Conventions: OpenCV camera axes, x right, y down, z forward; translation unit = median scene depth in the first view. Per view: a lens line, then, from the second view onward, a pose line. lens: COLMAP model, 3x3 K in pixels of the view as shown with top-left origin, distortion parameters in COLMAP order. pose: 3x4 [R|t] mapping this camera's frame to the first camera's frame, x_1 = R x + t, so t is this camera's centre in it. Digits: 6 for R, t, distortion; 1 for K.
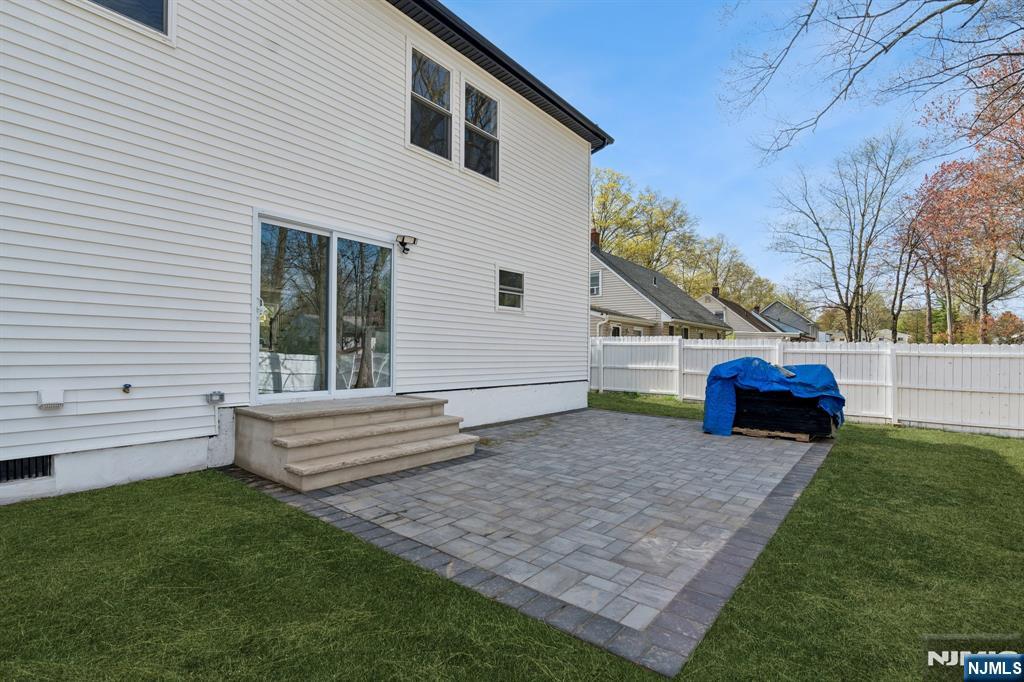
lens RADIAL K [[481.1, 0, 510.9], [0, 481.1, 348.7], [0, 0, 1]] dist [0.000115, -0.000016]
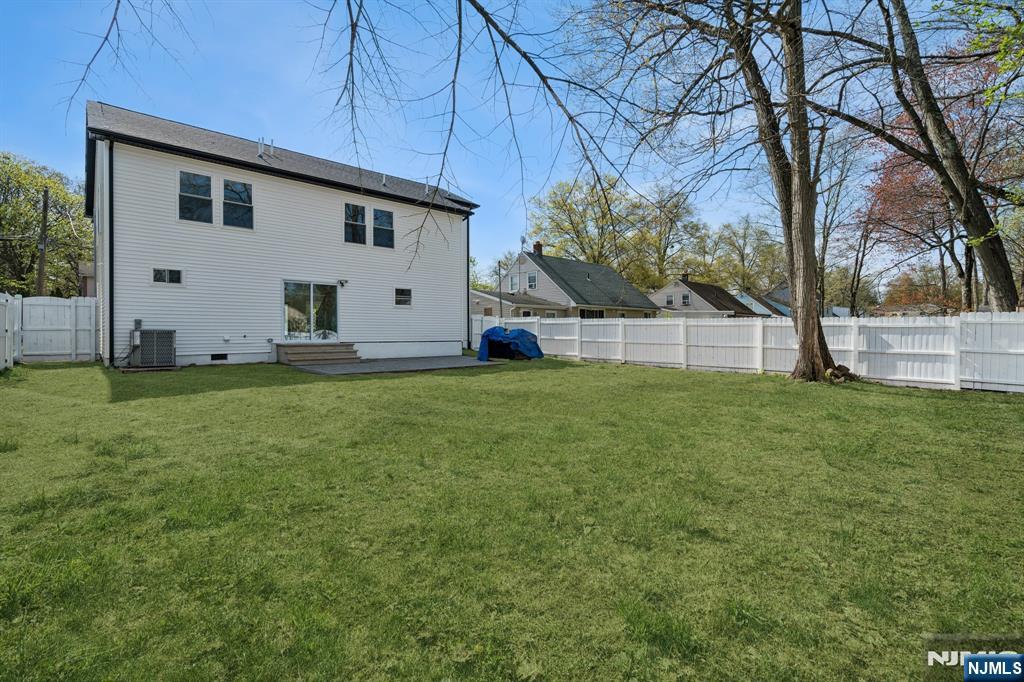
lens RADIAL K [[469.2, 0, 512.0], [0, 469.2, 341.0], [0, 0, 1]] dist [0.000476, 0.000140]
pose [[0.988439, -0.011947, -0.151151, 0.922705], [0.015304, 0.999661, 0.021063, 0.042677], [0.150848, -0.023133, 0.988286, -1.173305]]
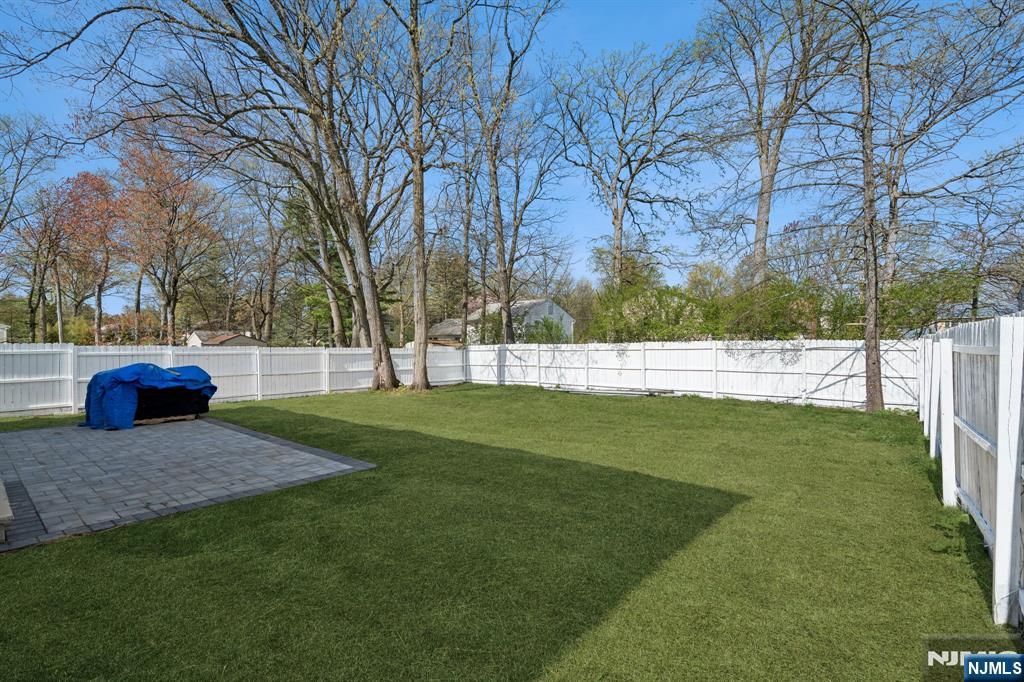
lens RADIAL K [[469.2, 0, 512.0], [0, 469.2, 341.0], [0, 0, 1]] dist [0.000476, 0.000140]
pose [[0.022582, -0.009367, 0.999701, -0.735287], [0.002117, 0.999954, 0.009322, -0.051651], [-0.999743, 0.001906, 0.022601, 0.005222]]
